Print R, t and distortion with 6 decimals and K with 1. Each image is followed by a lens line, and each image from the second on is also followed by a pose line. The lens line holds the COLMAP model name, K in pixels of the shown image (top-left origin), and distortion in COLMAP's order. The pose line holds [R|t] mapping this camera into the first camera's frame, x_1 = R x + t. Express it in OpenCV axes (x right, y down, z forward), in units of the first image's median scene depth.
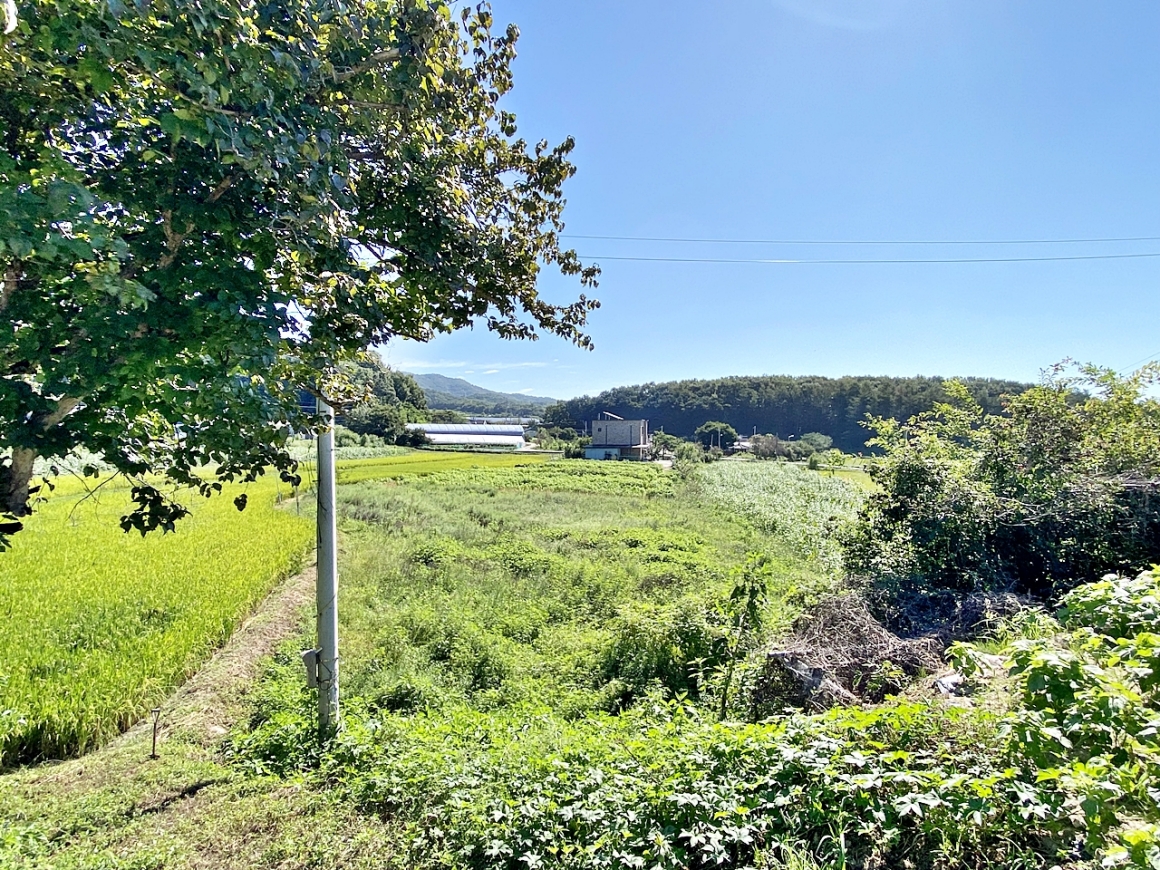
lens RADIAL K [[618.1, 0, 576.7], [0, 618.1, 430.6], [0, 0, 1]] dist [0.011352, -0.020318]
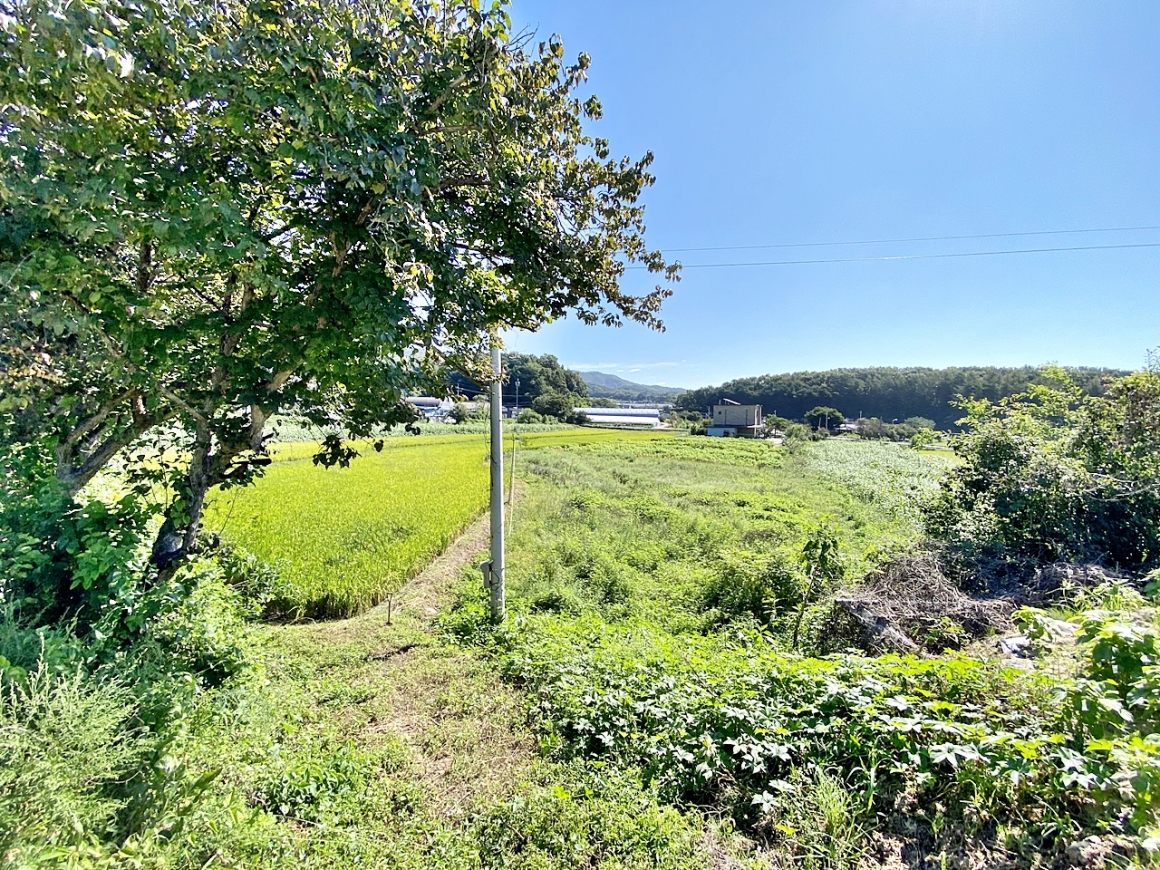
lens RADIAL K [[467.8, 0, 578.4], [0, 467.8, 432.9], [0, 0, 1]] dist [-0.003375, -0.011370]
pose [[0.965396, 0.017964, -0.260168, 0.065782], [-0.007188, 0.999079, 0.042309, 0.017715], [0.260689, -0.038975, 0.964636, 0.054295]]
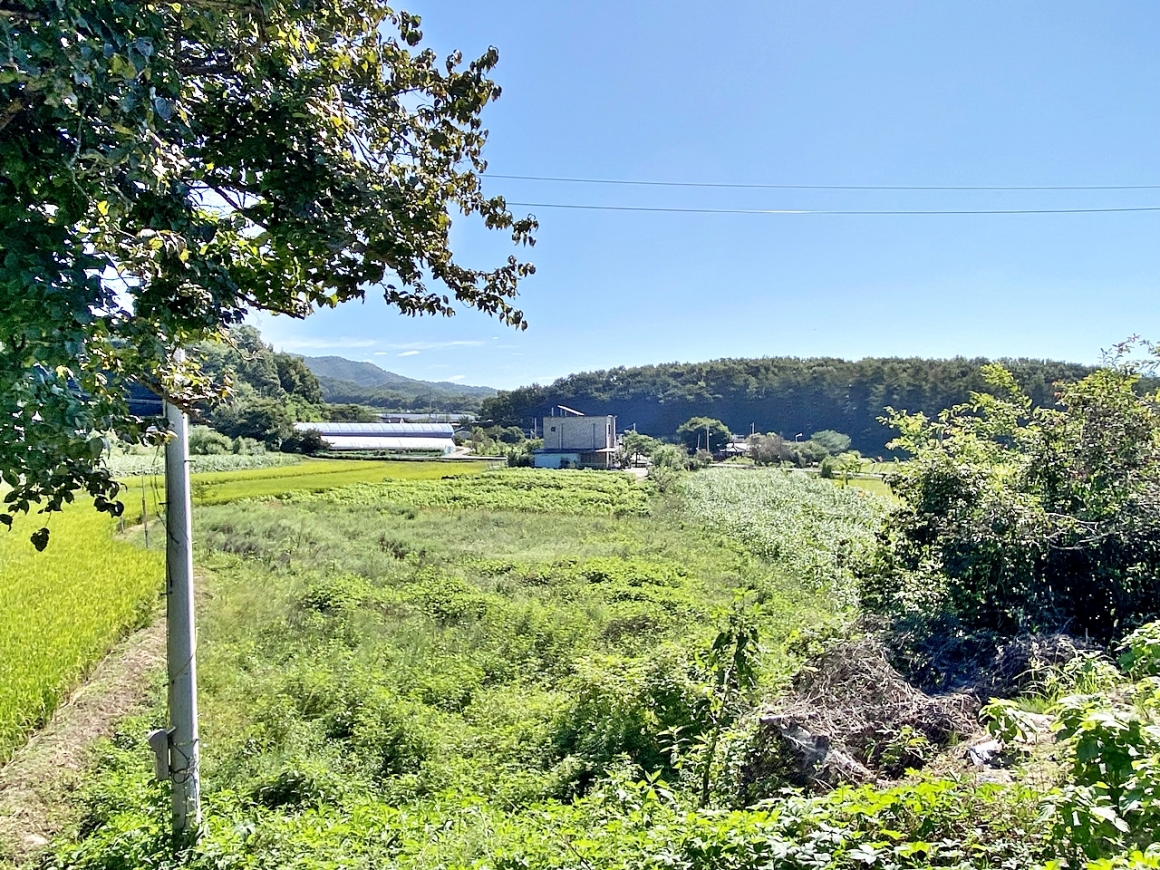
lens RADIAL K [[808.8, 0, 569.7], [0, 808.8, 435.8], [0, 0, 1]] dist [0.013730, -0.022145]
pose [[0.998360, -0.008623, 0.056594, 0.014964], [0.008217, 0.999939, 0.007386, -0.004432], [-0.056654, -0.006909, 0.998370, 0.001382]]
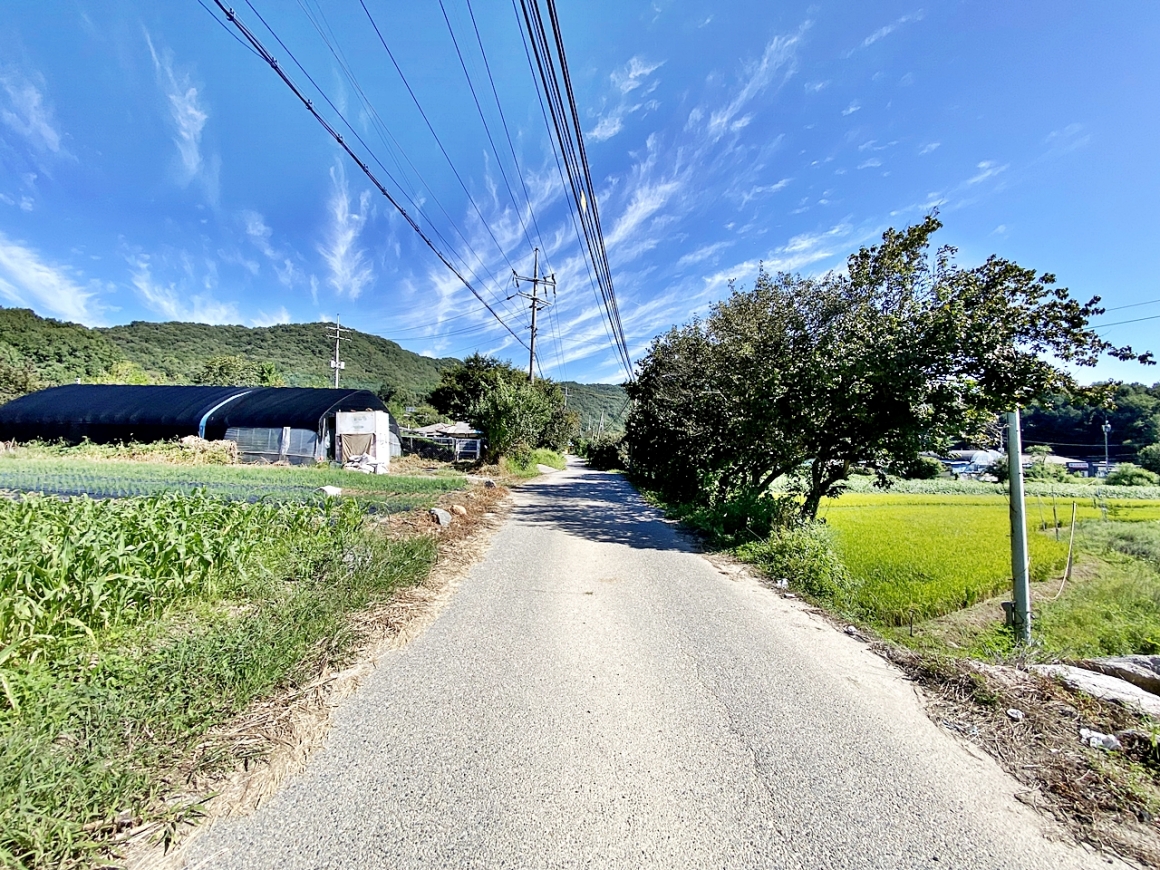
lens RADIAL K [[467.8, 0, 577.5], [0, 467.8, 433.4], [0, 0, 1]] dist [-0.003375, -0.011370]
pose [[0.304658, -0.050941, -0.951099, 0.515369], [-0.017668, 0.998095, -0.059118, 0.026725], [0.952298, 0.034815, 0.303178, -0.563291]]
